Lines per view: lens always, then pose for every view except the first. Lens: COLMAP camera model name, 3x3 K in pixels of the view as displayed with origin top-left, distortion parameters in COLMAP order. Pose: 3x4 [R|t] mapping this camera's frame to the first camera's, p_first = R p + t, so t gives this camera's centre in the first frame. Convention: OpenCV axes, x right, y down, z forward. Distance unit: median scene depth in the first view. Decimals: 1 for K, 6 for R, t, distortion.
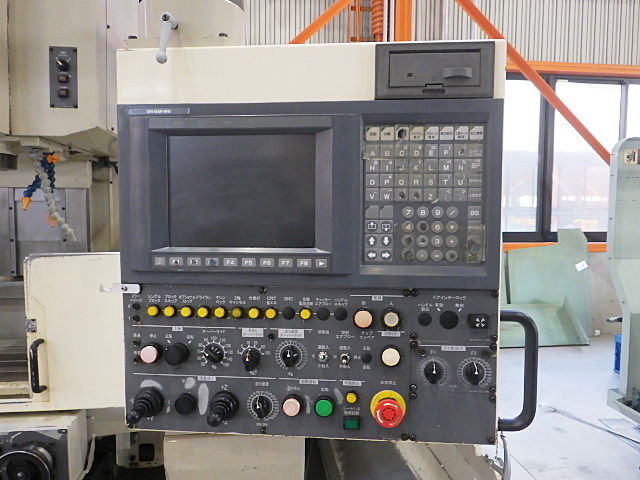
lens RADIAL K [[535.7, 0, 317.4], [0, 535.7, 243.5], [0, 0, 1]] dist [0.003199, 0.007698]
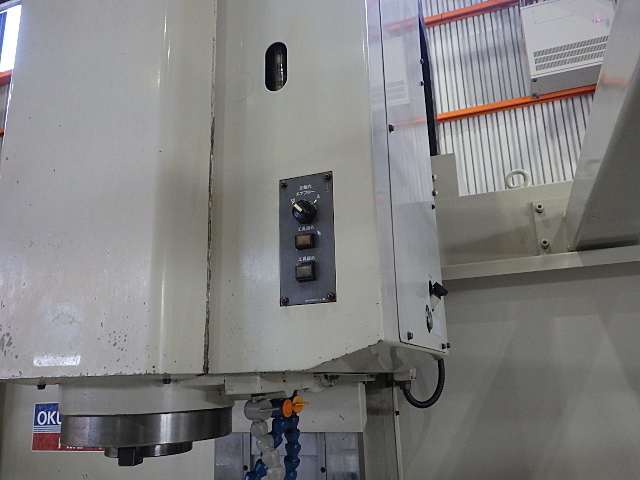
lens RADIAL K [[535.7, 0, 317.4], [0, 535.7, 243.5], [0, 0, 1]] dist [0.003199, 0.007698]
pose [[0.887851, -0.149955, -0.435010, -0.268886], [0.011624, 0.952414, -0.304587, -0.166948], [0.459984, 0.265371, 0.847345, 0.622367]]
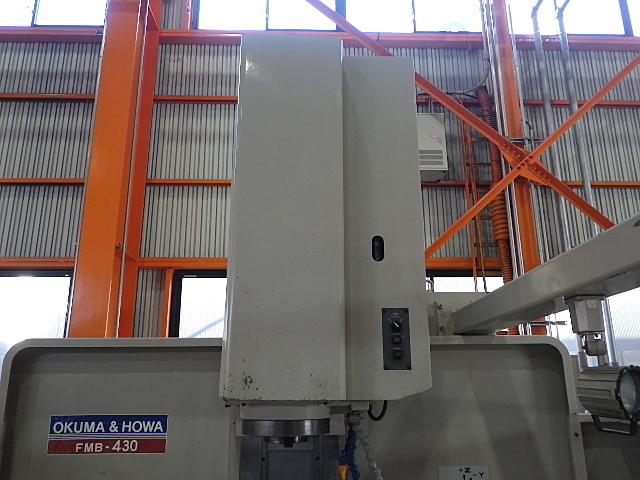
lens RADIAL K [[535.7, 0, 317.4], [0, 535.7, 243.5], [0, 0, 1]] dist [0.003199, 0.007698]
pose [[0.995758, -0.039073, -0.083302, -0.528028], [0.008981, 0.942304, -0.334638, -0.146068], [0.091571, 0.332470, 0.938658, 0.008539]]
